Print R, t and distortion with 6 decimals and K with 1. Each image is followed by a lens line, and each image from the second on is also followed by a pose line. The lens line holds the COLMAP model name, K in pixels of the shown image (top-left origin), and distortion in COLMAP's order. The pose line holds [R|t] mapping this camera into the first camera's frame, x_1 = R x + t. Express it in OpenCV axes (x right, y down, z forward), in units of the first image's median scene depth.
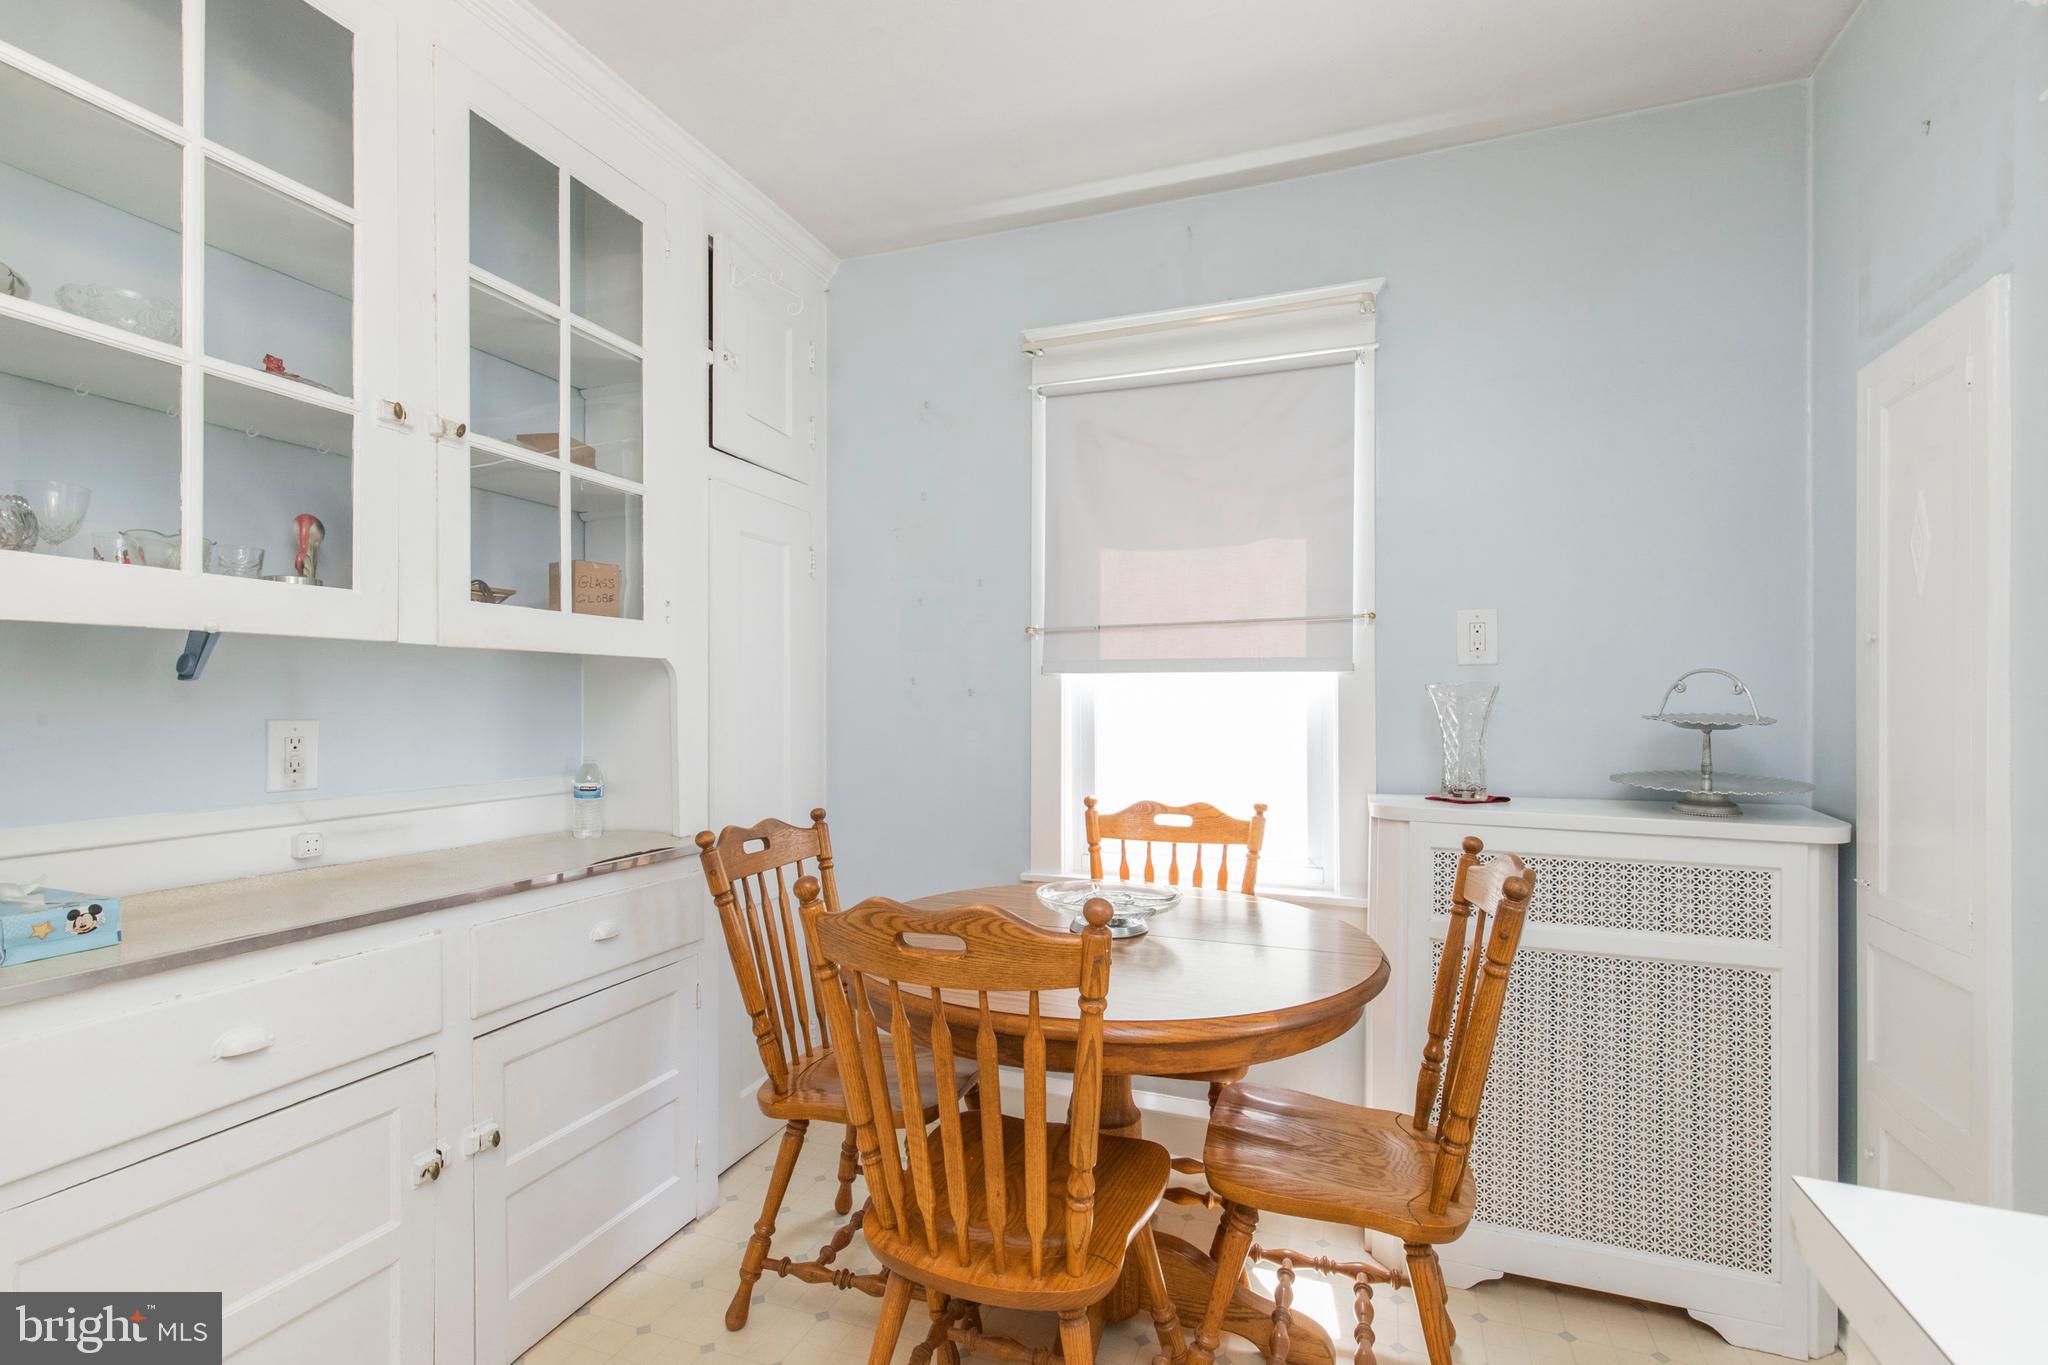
lens RADIAL K [[931.4, 0, 1036.3], [0, 931.4, 693.8], [0, 0, 1]] dist [0.006541, -0.000183]
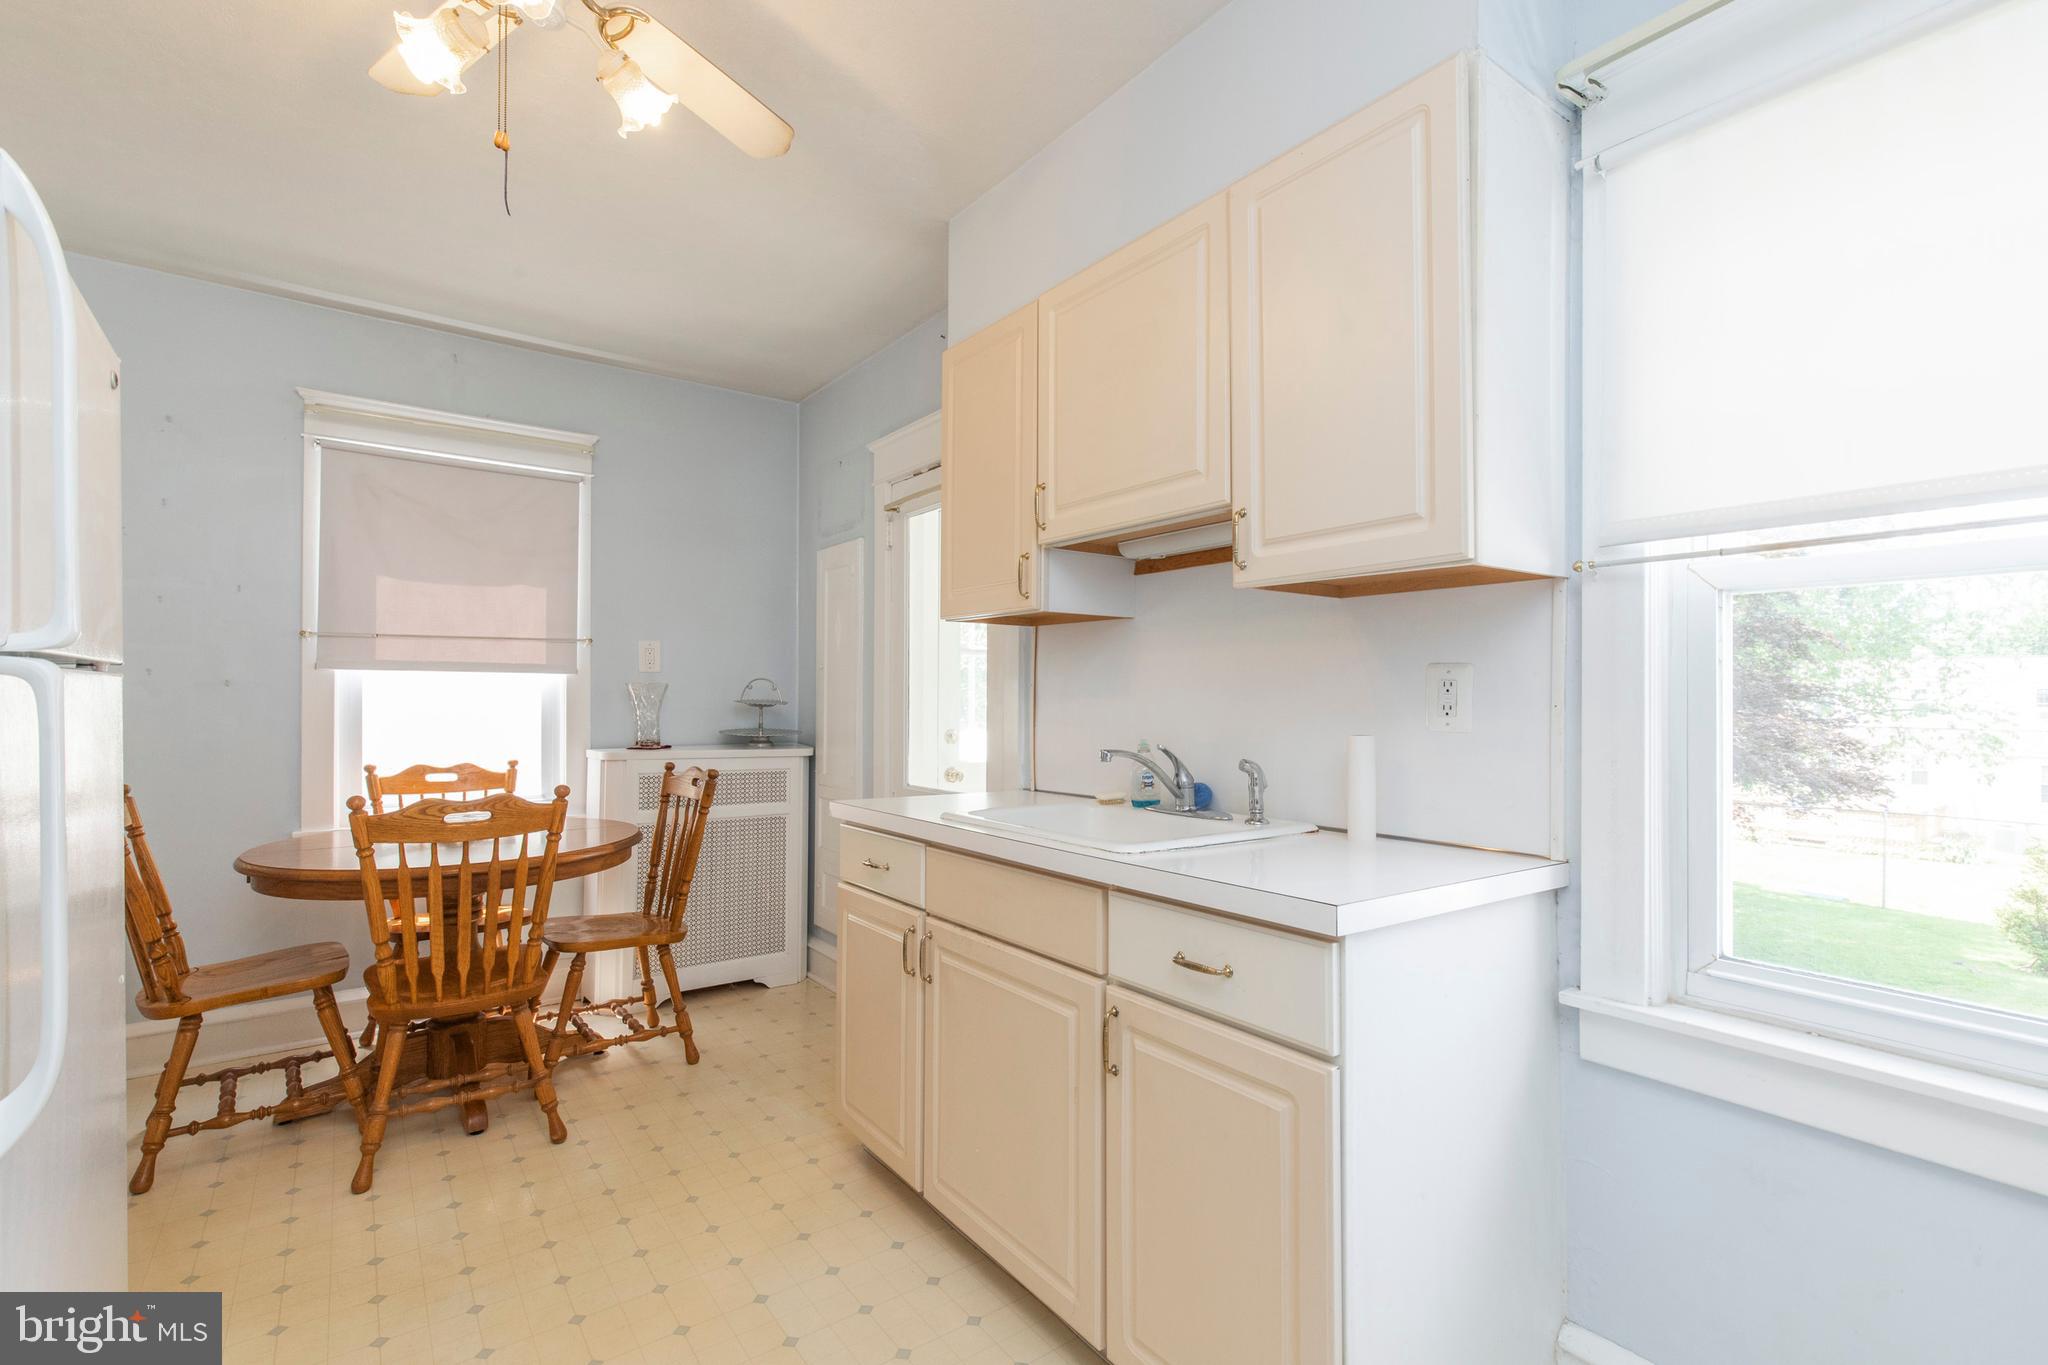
lens RADIAL K [[923.2, 0, 1017.3], [0, 923.2, 690.9], [0, 0, 1]] dist [0.001892, 0.000212]
pose [[0.561162, 0.007339, 0.827673, -0.581641], [-0.010705, 0.999941, -0.001609, -0.000608], [-0.827636, -0.007957, 0.561208, -0.550272]]
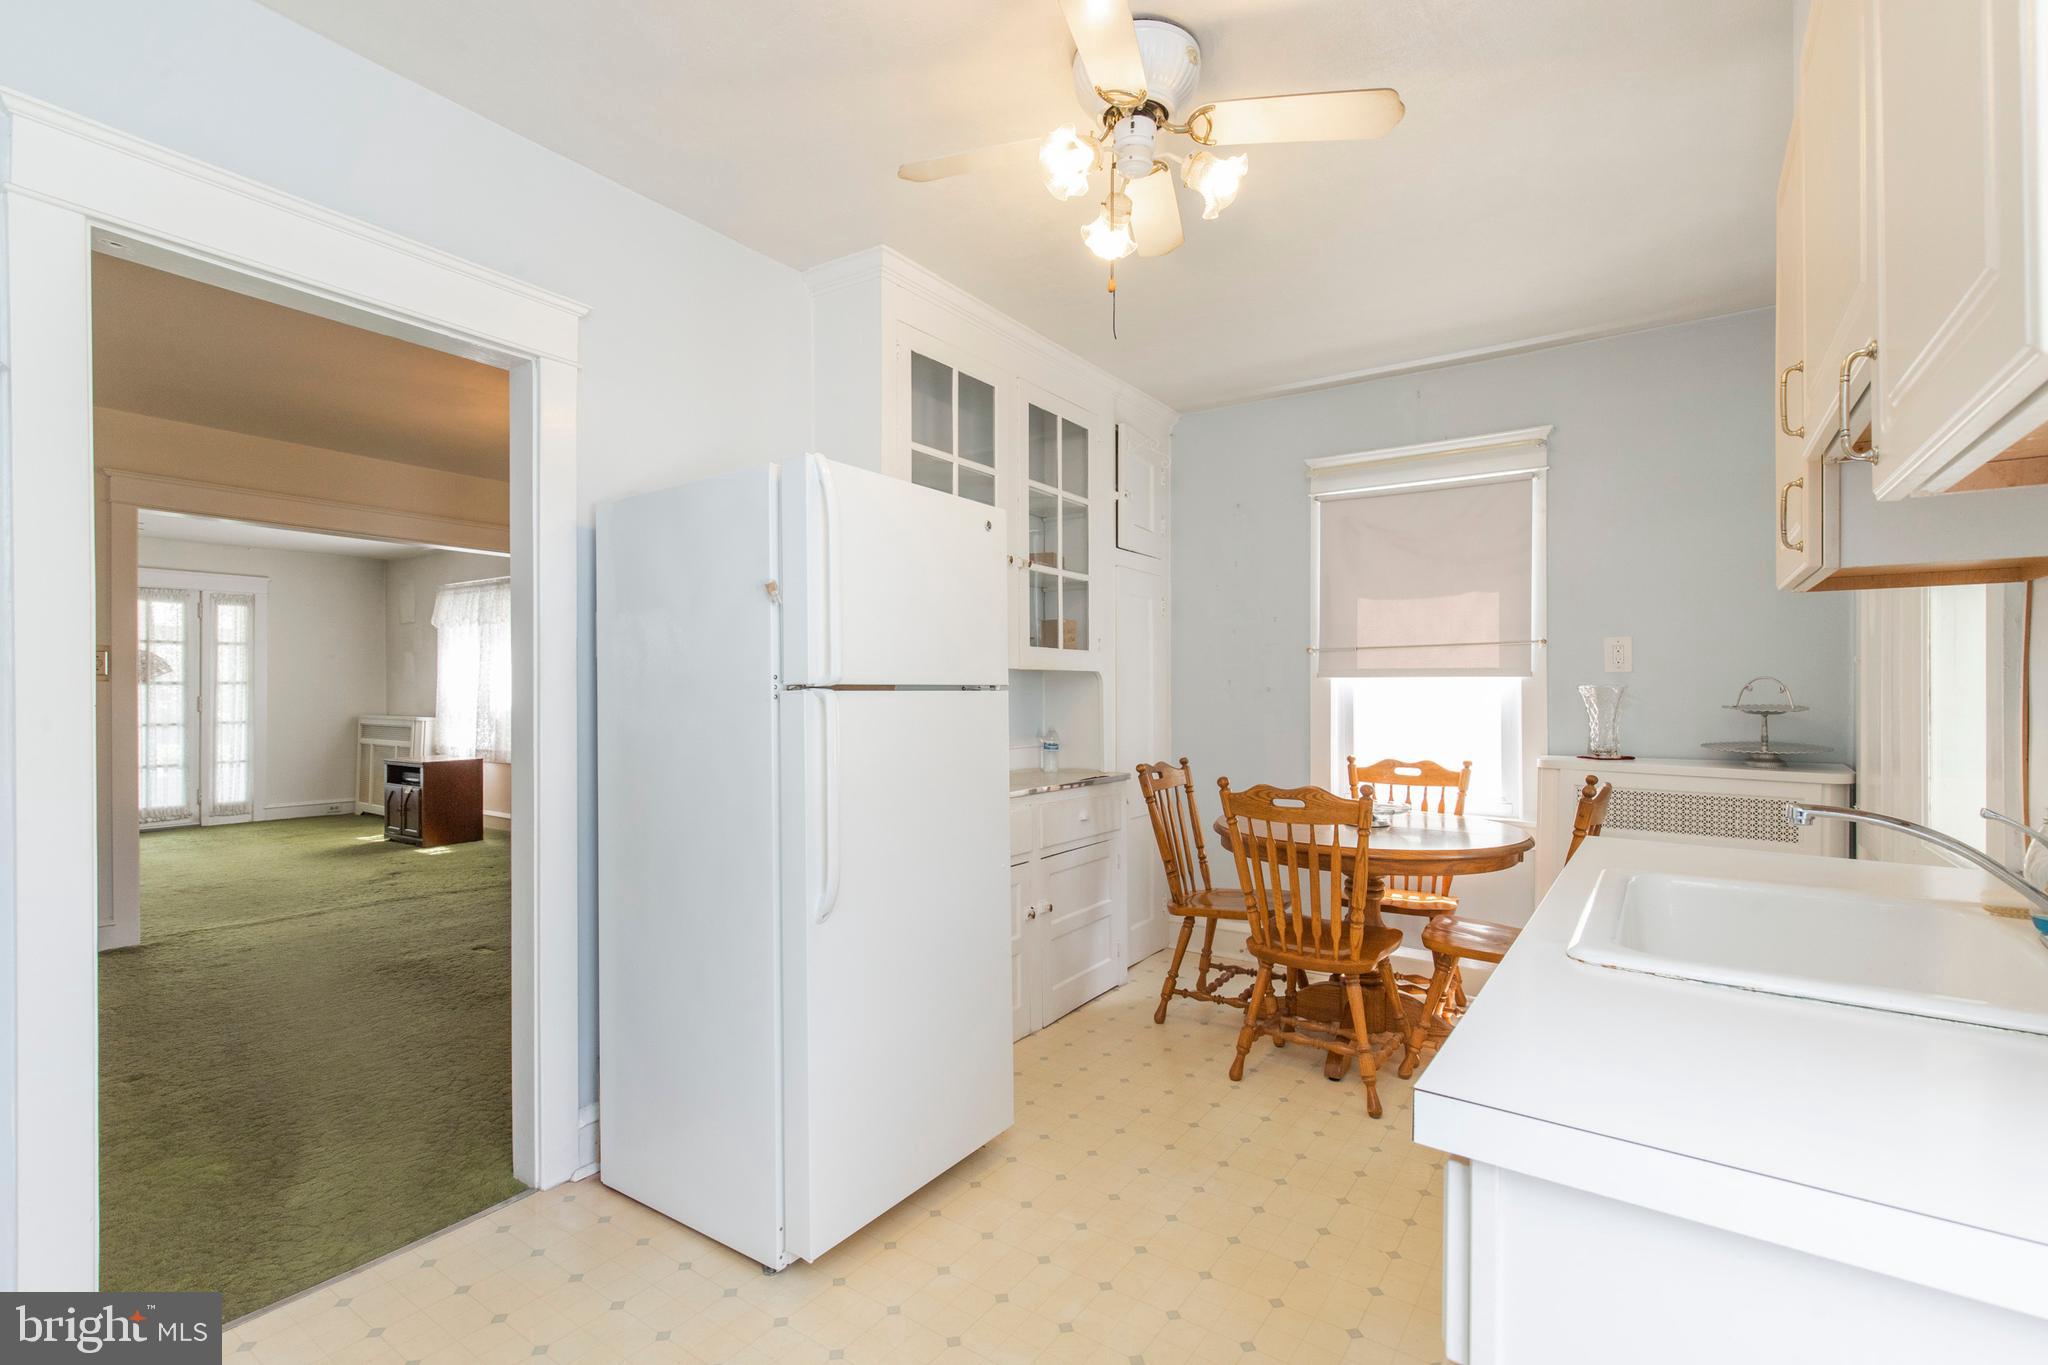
lens RADIAL K [[907.0, 0, 1015.8], [0, 907.0, 689.1], [0, 0, 1]] dist [-0.000202, -0.000331]
pose [[0.963074, -0.001075, -0.269236, -0.086798], [0.002741, 0.999979, 0.005812, -0.015023], [0.269224, -0.006336, 0.963057, -0.728371]]
